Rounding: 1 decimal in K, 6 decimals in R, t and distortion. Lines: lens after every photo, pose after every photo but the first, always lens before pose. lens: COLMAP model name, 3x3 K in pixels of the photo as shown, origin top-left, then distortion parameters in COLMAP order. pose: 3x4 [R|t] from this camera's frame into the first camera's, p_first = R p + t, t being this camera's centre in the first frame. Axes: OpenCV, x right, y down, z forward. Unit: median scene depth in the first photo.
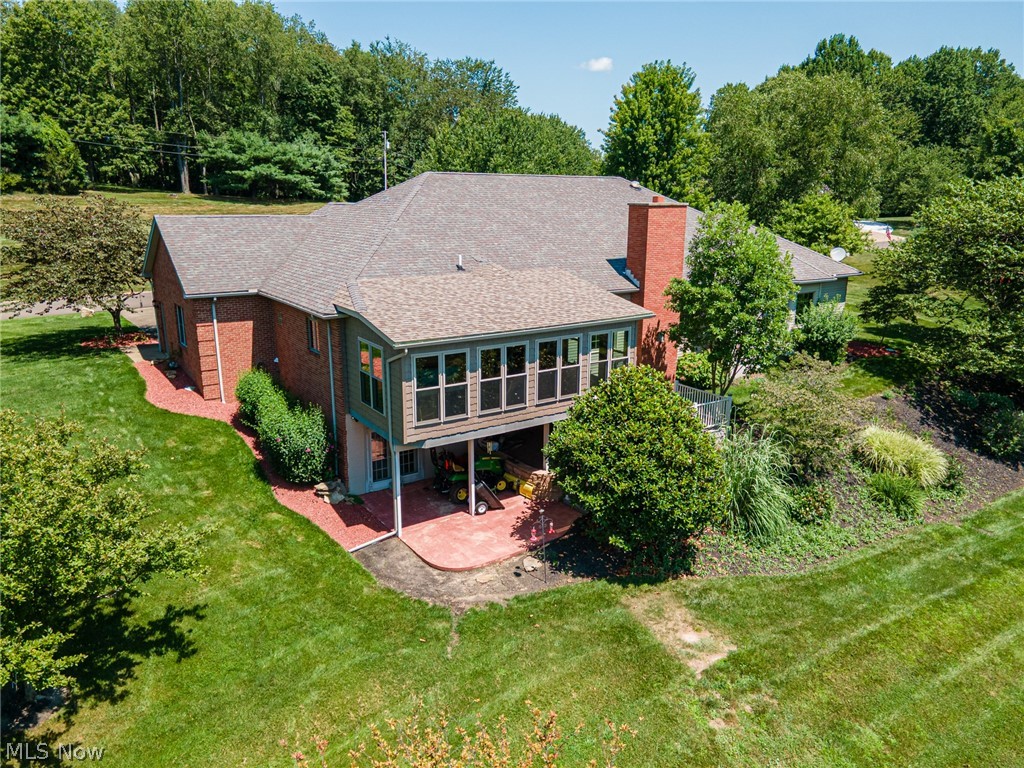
lens RADIAL K [[751.3, 0, 507.3], [0, 751.3, 382.7], [0, 0, 1]] dist [0.002965, 0.055504]
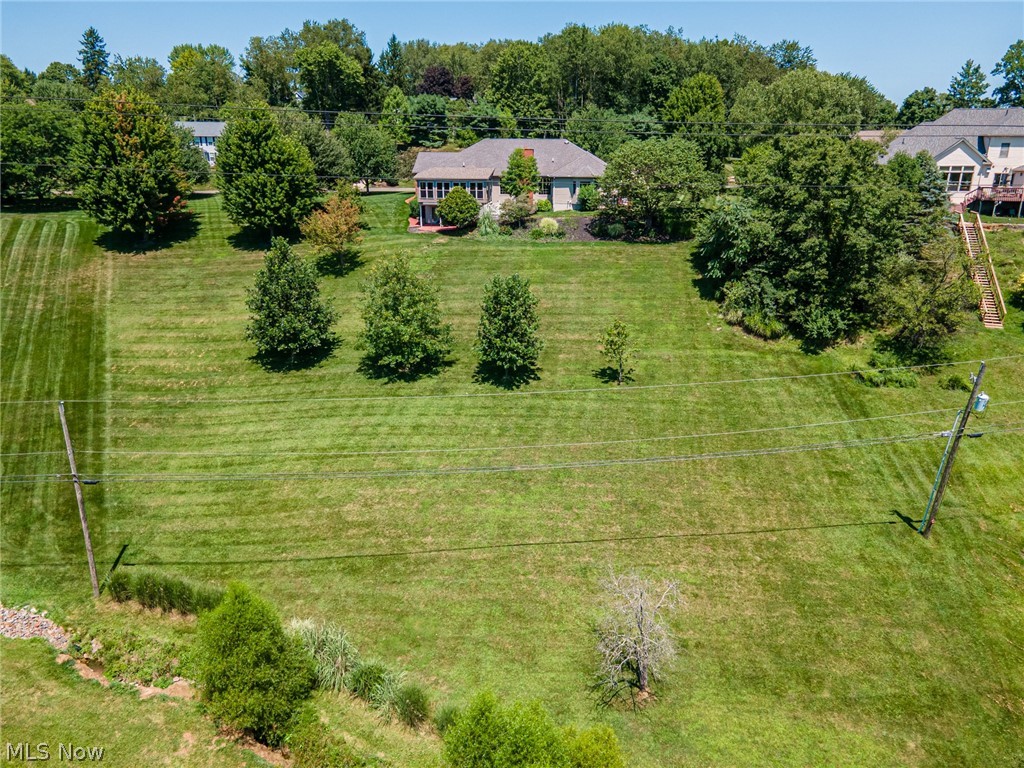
lens RADIAL K [[751.3, 0, 507.3], [0, 751.3, 382.7], [0, 0, 1]] dist [0.002965, 0.055504]
pose [[0.740302, 0.195405, -0.643249, 0.781937], [-0.159054, 0.980570, 0.114824, 0.125330], [0.653188, 0.017307, 0.756998, -0.466235]]
